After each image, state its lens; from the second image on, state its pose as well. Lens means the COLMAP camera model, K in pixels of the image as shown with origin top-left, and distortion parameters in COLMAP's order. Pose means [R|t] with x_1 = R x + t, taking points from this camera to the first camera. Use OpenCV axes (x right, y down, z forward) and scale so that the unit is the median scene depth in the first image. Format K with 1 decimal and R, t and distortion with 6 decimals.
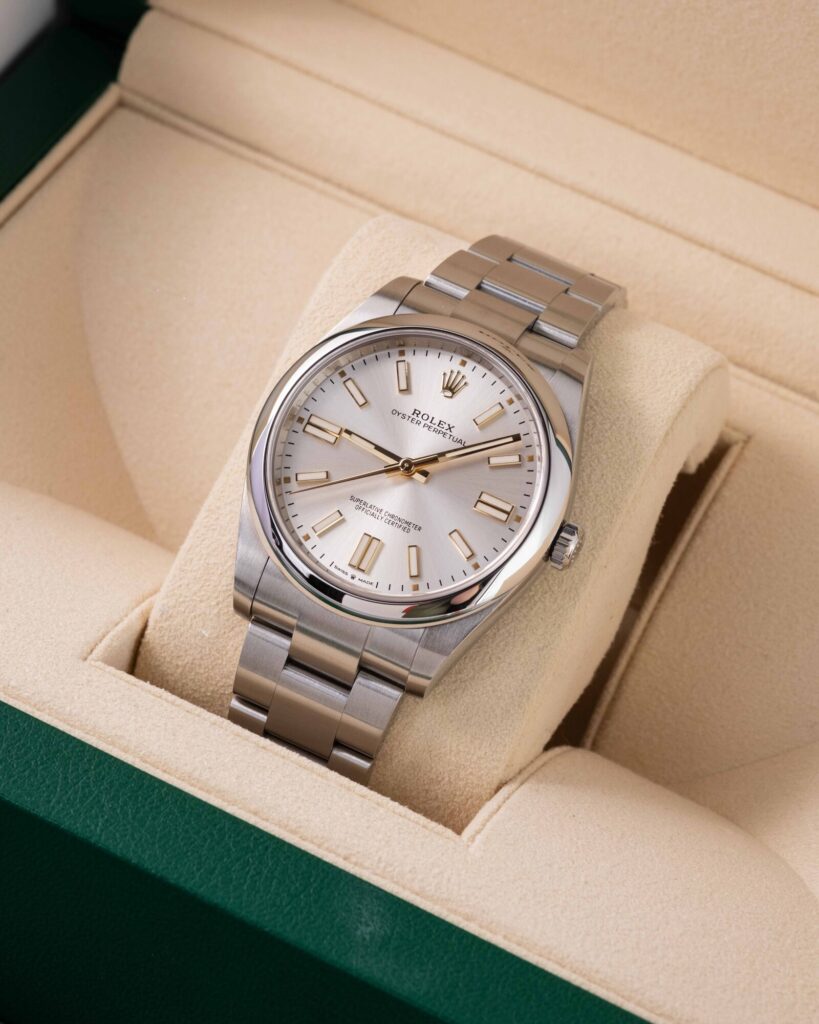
lens RADIAL K [[4211.7, 0, 409.5], [0, 4211.7, 512.0], [0, 0, 1]] dist [0.324215, -4.228767]
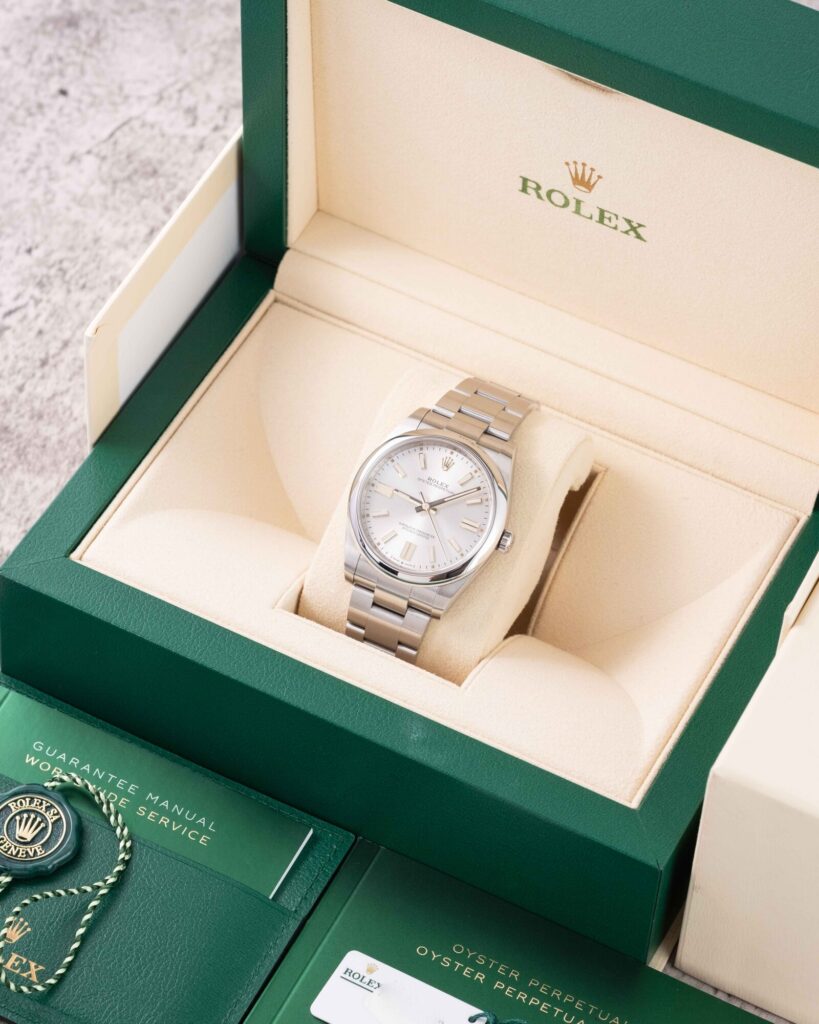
lens RADIAL K [[4211.7, 0, 409.5], [0, 4211.7, 512.0], [0, 0, 1]] dist [0.324215, -4.228767]
pose [[0.997816, -0.049070, -0.044220, 0.080133], [0.052066, 0.996232, 0.069362, -0.147716], [0.040650, -0.071513, 0.996611, -1.011397]]
